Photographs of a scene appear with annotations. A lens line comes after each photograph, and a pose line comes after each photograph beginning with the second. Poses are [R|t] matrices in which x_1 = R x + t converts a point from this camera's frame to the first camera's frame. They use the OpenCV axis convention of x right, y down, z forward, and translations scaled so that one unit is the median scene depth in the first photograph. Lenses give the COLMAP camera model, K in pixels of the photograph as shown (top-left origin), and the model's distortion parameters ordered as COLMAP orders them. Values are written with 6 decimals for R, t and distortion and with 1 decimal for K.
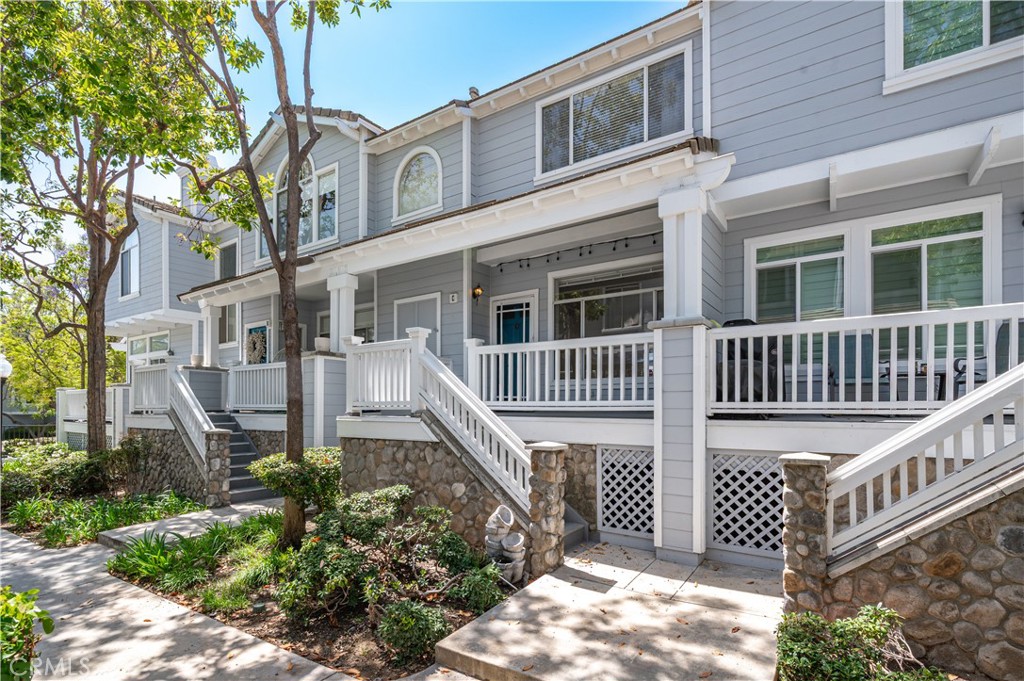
lens RADIAL K [[455.9, 0, 500.2], [0, 455.9, 399.8], [0, 0, 1]] dist [-0.000073, -0.000400]
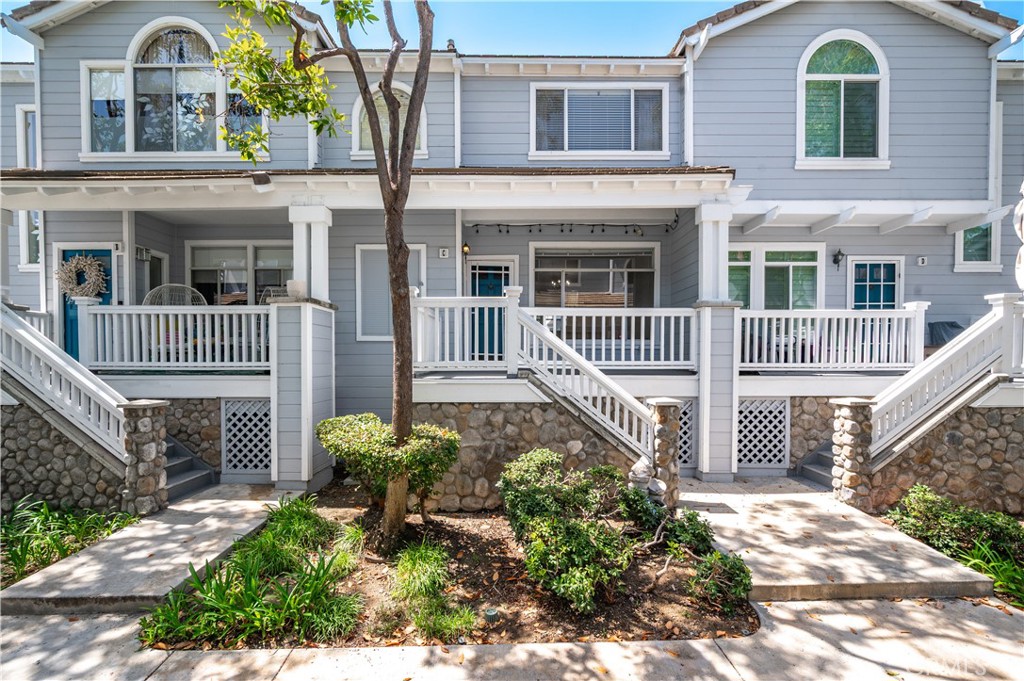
lens RADIAL K [[413.6, 0, 486.8], [0, 413.6, 359.3], [0, 0, 1]] dist [-0.001496, 0.000130]
pose [[0.848072, -0.002450, 0.529875, -0.650865], [-0.009246, 0.999769, 0.019422, -0.018002], [-0.529800, -0.021370, 0.847853, 0.258924]]
